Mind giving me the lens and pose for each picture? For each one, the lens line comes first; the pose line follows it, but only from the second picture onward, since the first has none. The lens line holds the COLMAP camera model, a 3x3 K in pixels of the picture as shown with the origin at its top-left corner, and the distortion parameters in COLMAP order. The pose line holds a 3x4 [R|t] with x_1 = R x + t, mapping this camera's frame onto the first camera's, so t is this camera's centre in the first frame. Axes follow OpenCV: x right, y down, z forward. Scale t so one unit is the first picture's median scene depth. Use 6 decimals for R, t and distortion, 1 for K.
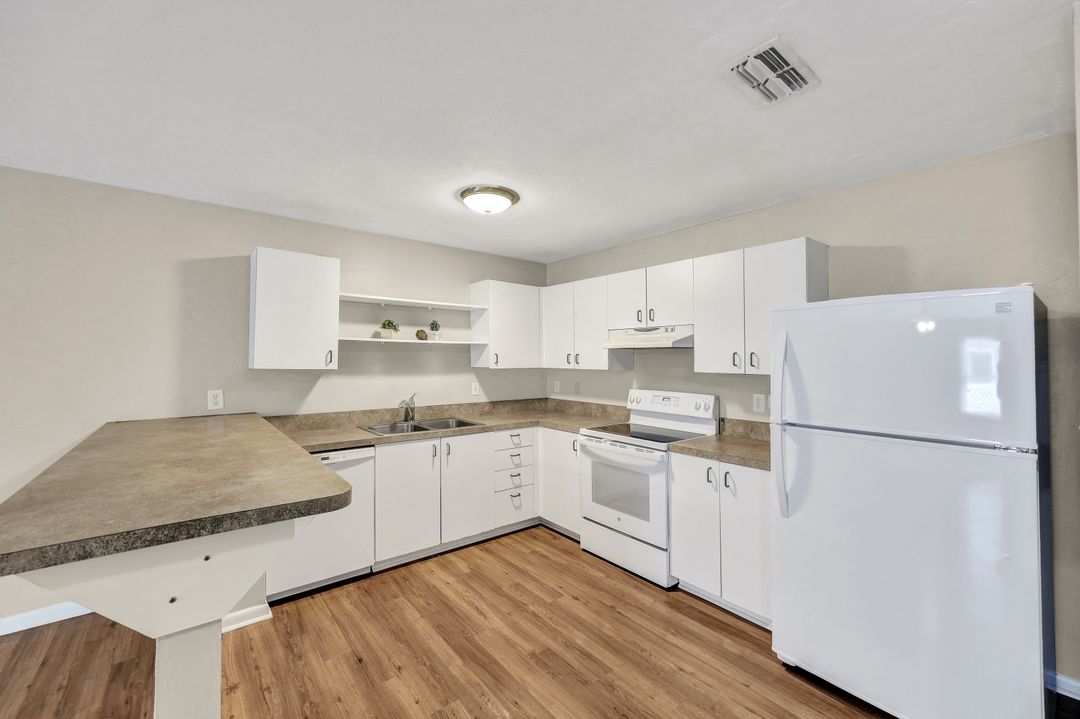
lens RADIAL K [[437.0, 0, 539.7], [0, 437.0, 352.2], [0, 0, 1]] dist [-0.002516, 0.000835]
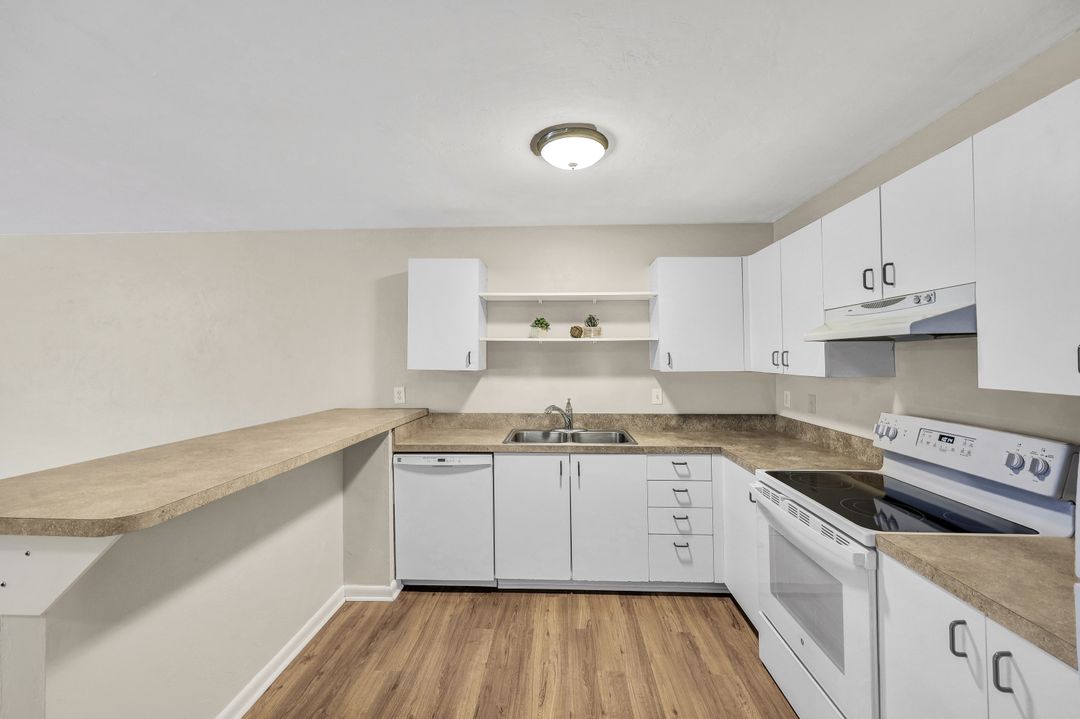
lens RADIAL K [[437.0, 0, 545.6], [0, 437.0, 354.3], [0, 0, 1]] dist [-0.002516, 0.000835]
pose [[0.753092, -0.010846, -0.657826, 0.295502], [0.015351, 0.999882, 0.001087, 0.003319], [0.657736, -0.010917, 0.753169, 0.344049]]
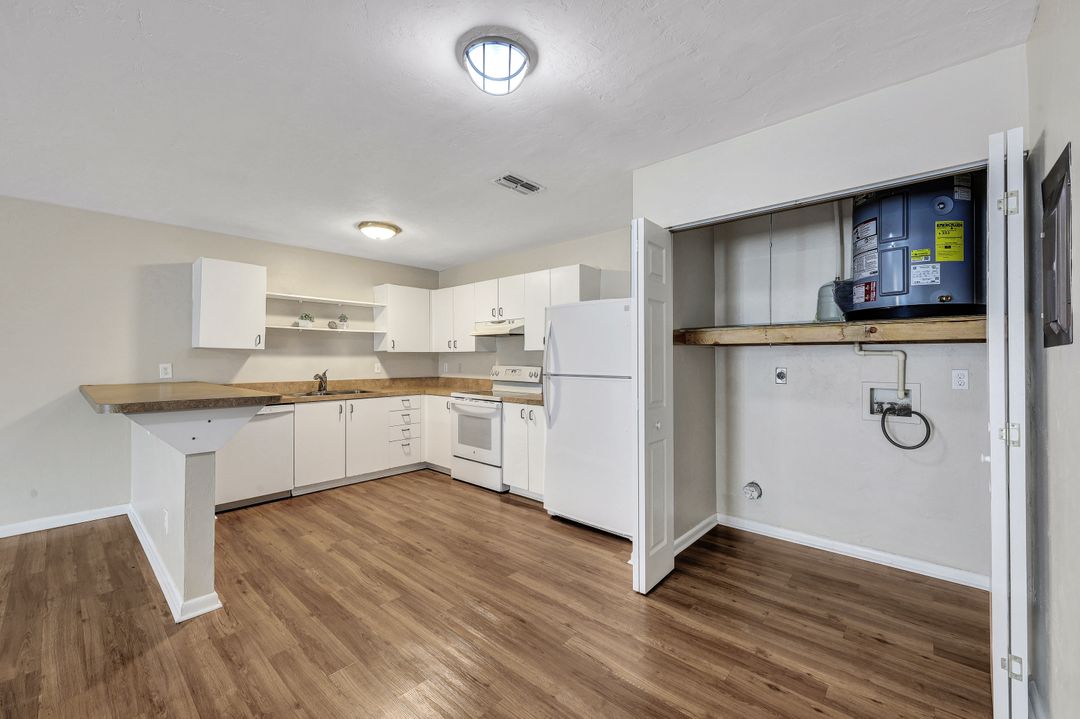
lens RADIAL K [[437.0, 0, 540.8], [0, 437.0, 348.3], [0, 0, 1]] dist [-0.002516, 0.000835]
pose [[0.988019, -0.000963, 0.154327, 0.167973], [0.002018, 0.999976, -0.006682, 0.045925], [-0.154317, 0.006913, 0.987997, -0.451741]]
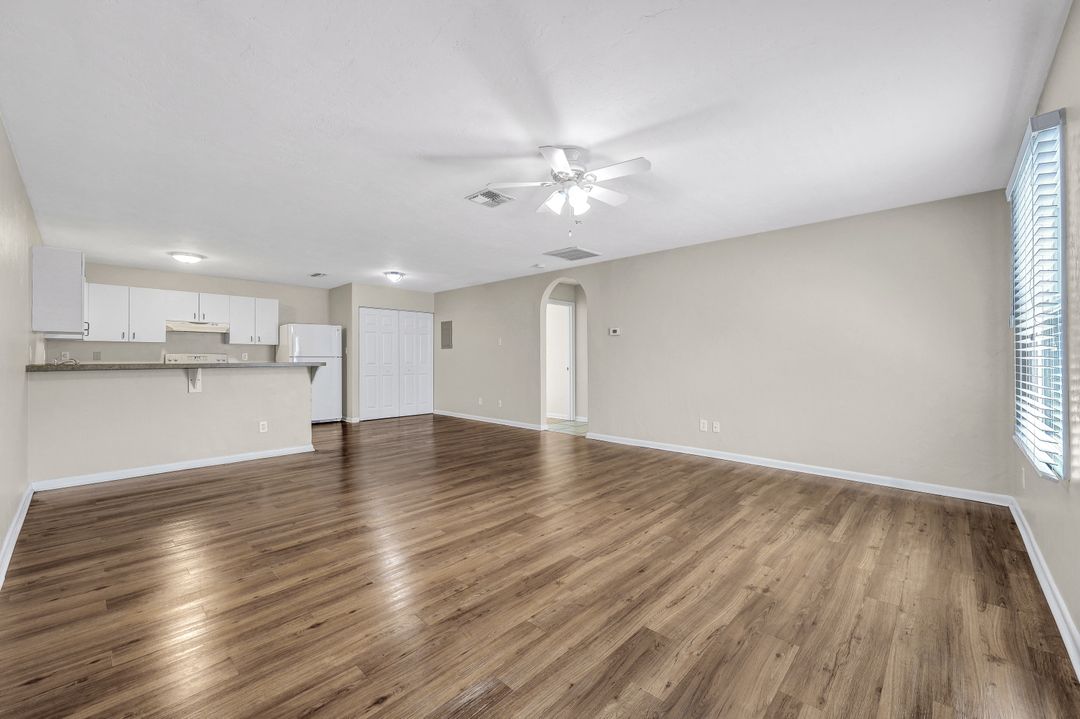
lens RADIAL K [[437.0, 0, 543.6], [0, 437.0, 349.6], [0, 0, 1]] dist [-0.002516, 0.000835]
pose [[-0.135369, 0.015328, 0.990677, -2.092831], [-0.017413, 0.999689, -0.017846, 0.085568], [-0.990642, -0.019666, -0.135060, -0.344834]]
